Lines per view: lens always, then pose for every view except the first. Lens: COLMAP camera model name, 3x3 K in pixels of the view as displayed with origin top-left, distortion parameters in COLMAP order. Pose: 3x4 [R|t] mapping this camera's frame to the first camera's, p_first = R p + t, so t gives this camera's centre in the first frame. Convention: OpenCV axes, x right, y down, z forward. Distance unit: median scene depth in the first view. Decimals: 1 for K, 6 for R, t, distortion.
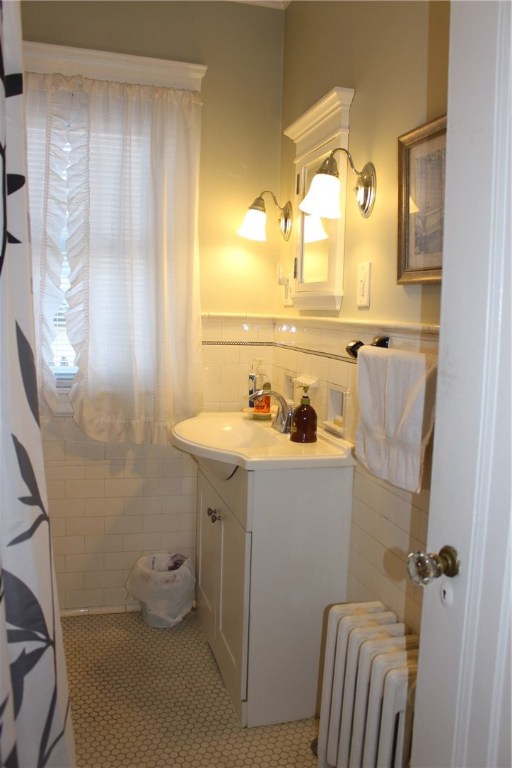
lens RADIAL K [[641.4, 0, 256.0], [0, 641.4, 384.0], [0, 0, 1]] dist [-0.153978, 0.097529]
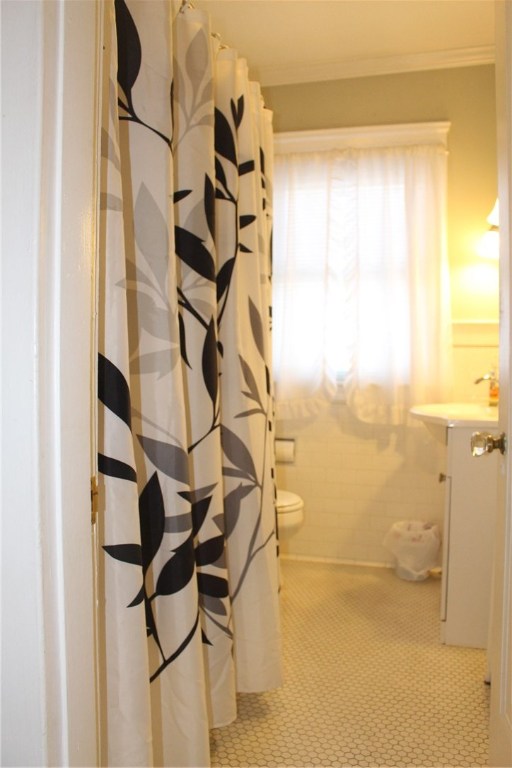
lens RADIAL K [[641.4, 0, 256.0], [0, 641.4, 384.0], [0, 0, 1]] dist [-0.153978, 0.097529]
pose [[0.847514, -0.005682, -0.530742, 0.251841], [-0.038531, 0.996646, -0.072198, 0.116075], [0.529372, 0.081639, 0.844453, -0.212615]]
